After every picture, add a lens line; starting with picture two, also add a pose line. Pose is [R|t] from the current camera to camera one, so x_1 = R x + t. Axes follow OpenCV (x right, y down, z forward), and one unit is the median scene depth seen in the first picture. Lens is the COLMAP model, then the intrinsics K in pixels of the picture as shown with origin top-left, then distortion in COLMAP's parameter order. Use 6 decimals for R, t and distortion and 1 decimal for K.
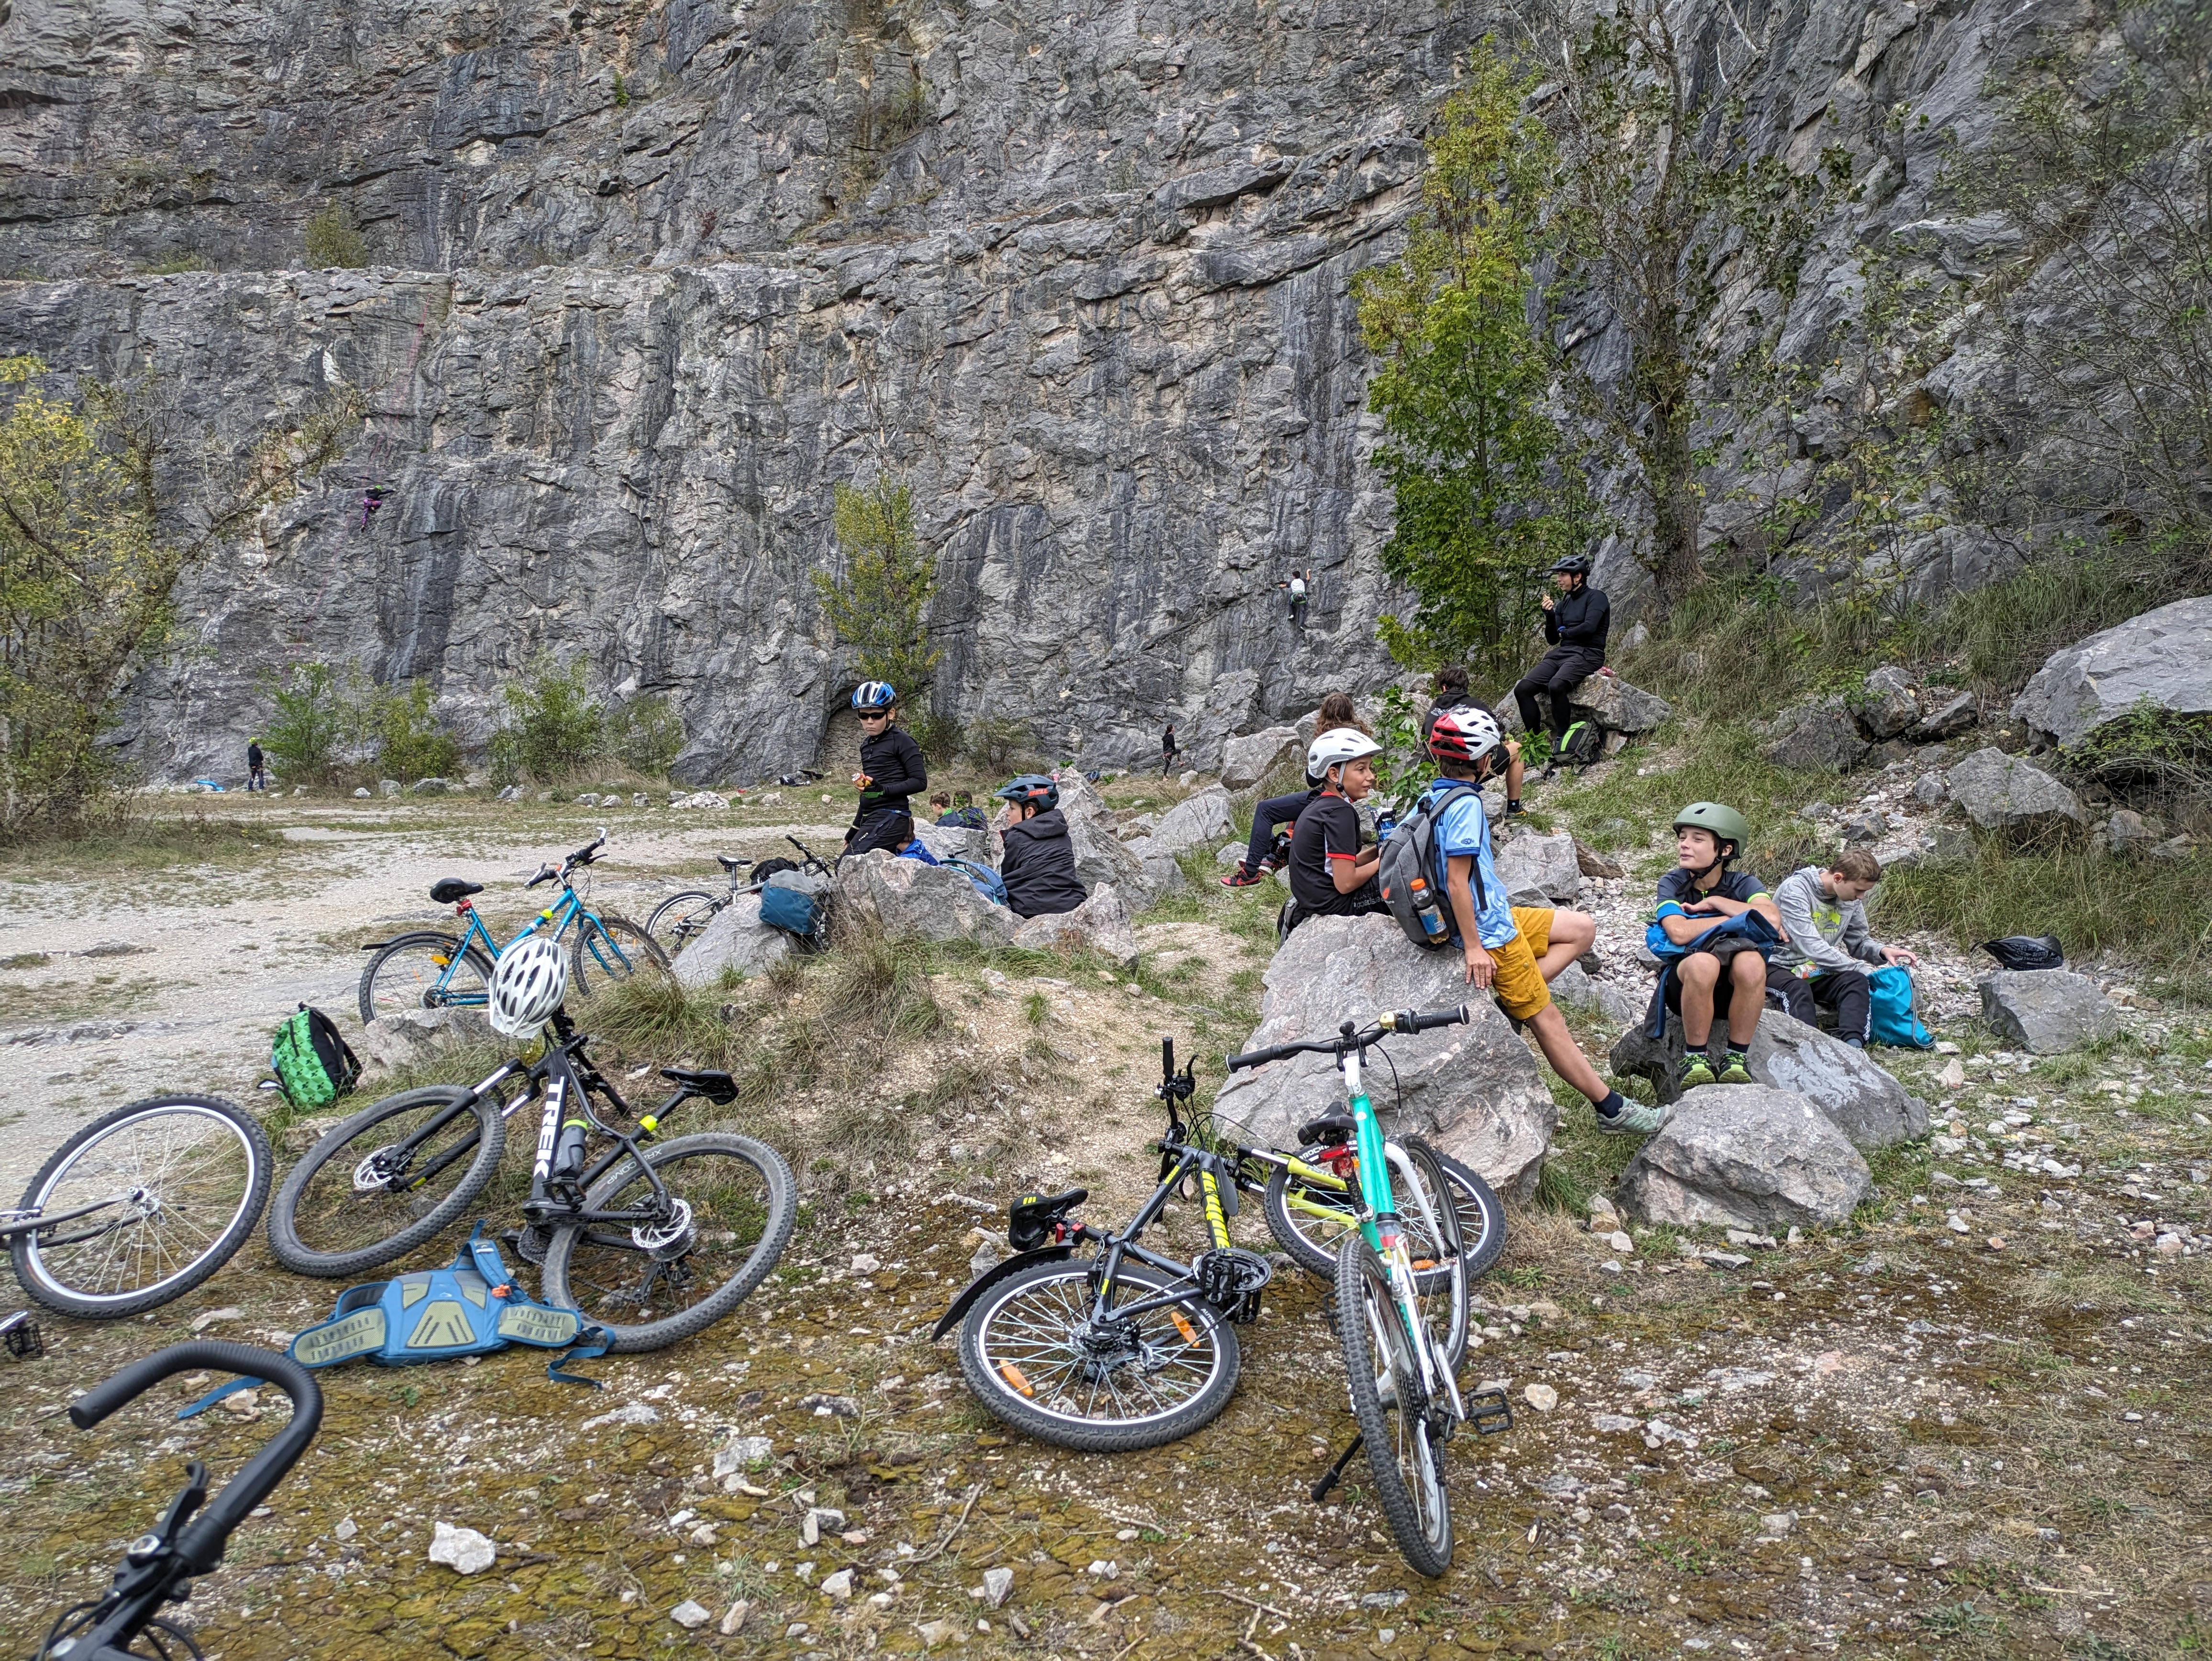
lens RADIAL K [[1618.0, 0, 1101.4], [0, 1618.0, 824.7], [0, 0, 1]] dist [0.015910, 0.002979]
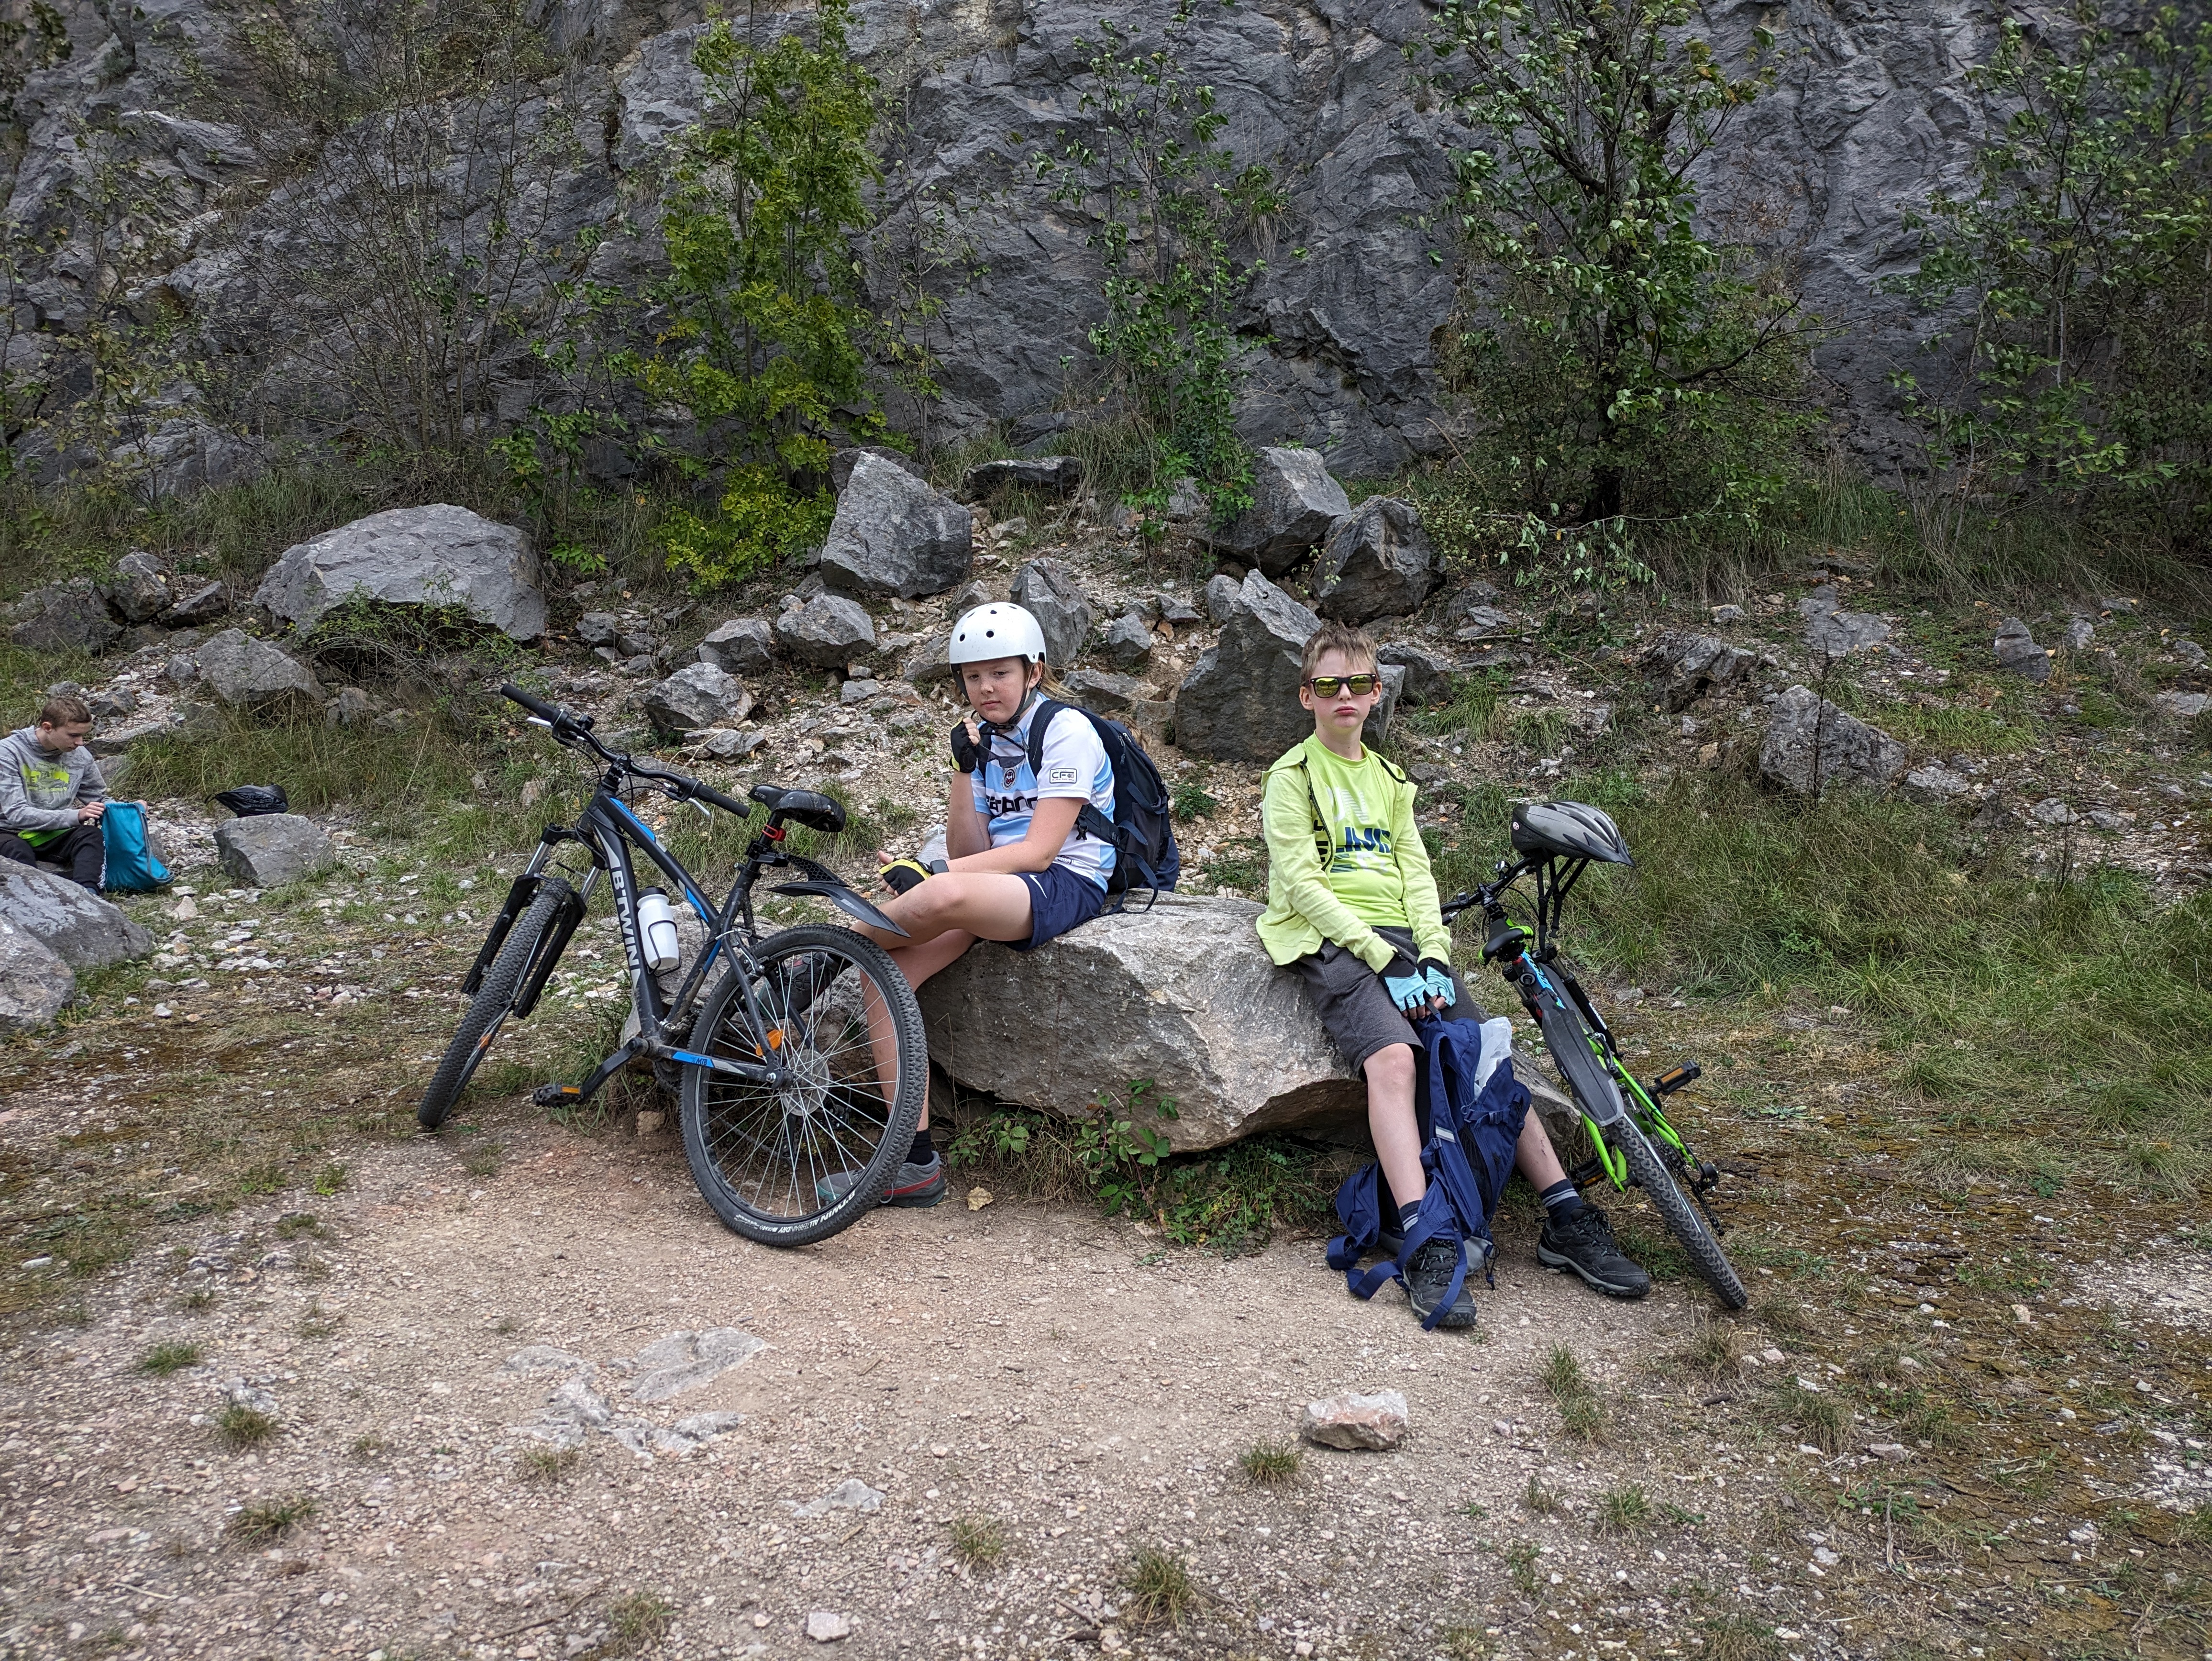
lens RADIAL K [[1618.0, 0, 1100.4], [0, 1618.0, 843.8], [0, 0, 1]] dist [0.015910, 0.002979]
pose [[0.581913, -0.066475, 0.810530, 0.000356], [0.023672, 0.997616, 0.064824, 0.039062], [-0.812907, -0.018535, 0.582099, -0.095376]]
